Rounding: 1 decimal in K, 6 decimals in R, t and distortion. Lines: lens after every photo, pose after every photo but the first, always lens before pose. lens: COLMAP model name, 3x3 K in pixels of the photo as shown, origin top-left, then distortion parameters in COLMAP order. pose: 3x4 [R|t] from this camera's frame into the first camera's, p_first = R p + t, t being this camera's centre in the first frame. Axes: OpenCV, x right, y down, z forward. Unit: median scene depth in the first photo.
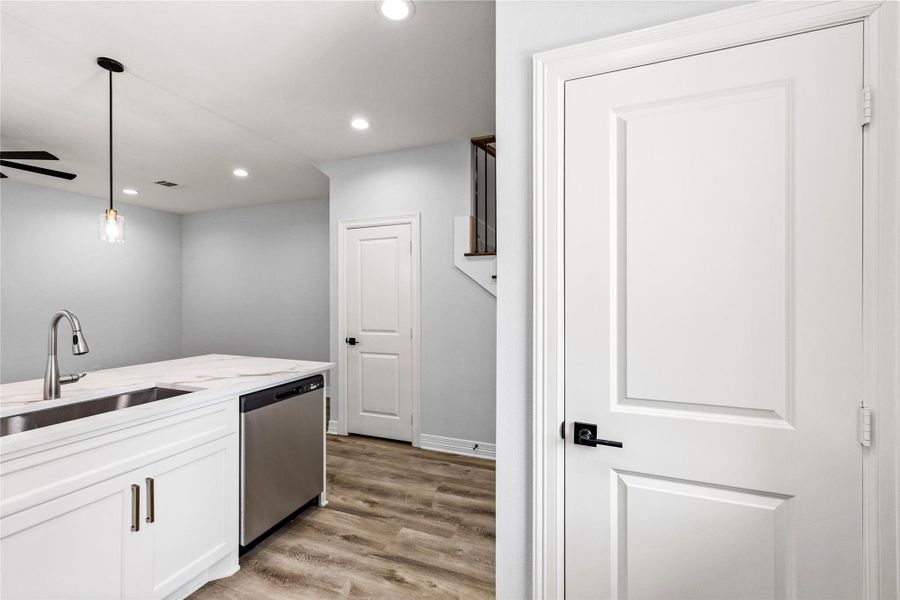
lens RADIAL K [[376.2, 0, 447.1], [0, 376.2, 299.6], [0, 0, 1]] dist [0.001777, -0.000271]
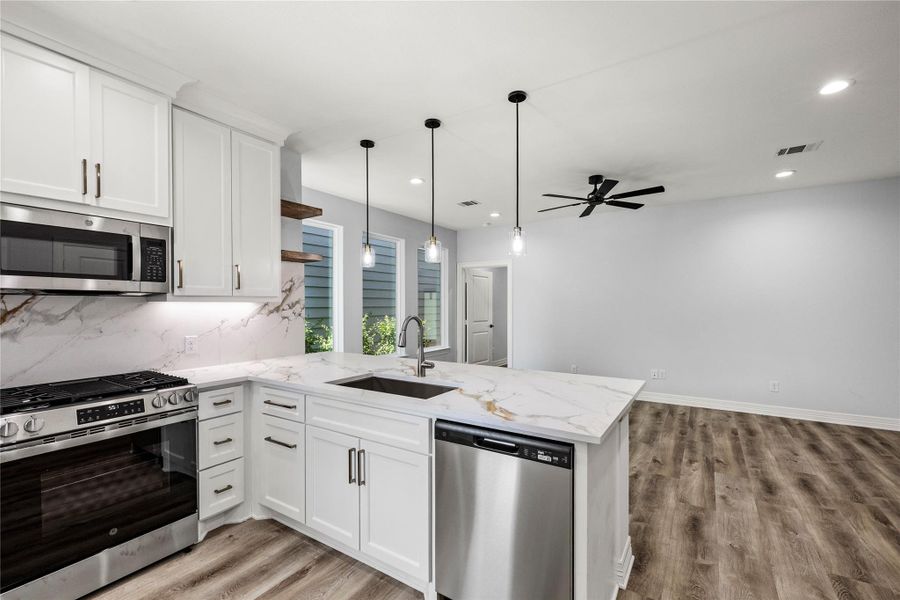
lens RADIAL K [[391.5, 0, 451.6], [0, 391.5, 306.9], [0, 0, 1]] dist [0.005225, 0.000955]
pose [[-0.196966, 0.008251, -0.980376, 0.232989], [-0.002005, 0.999959, 0.008819, -0.009440], [0.980408, 0.003703, -0.196941, 0.825507]]
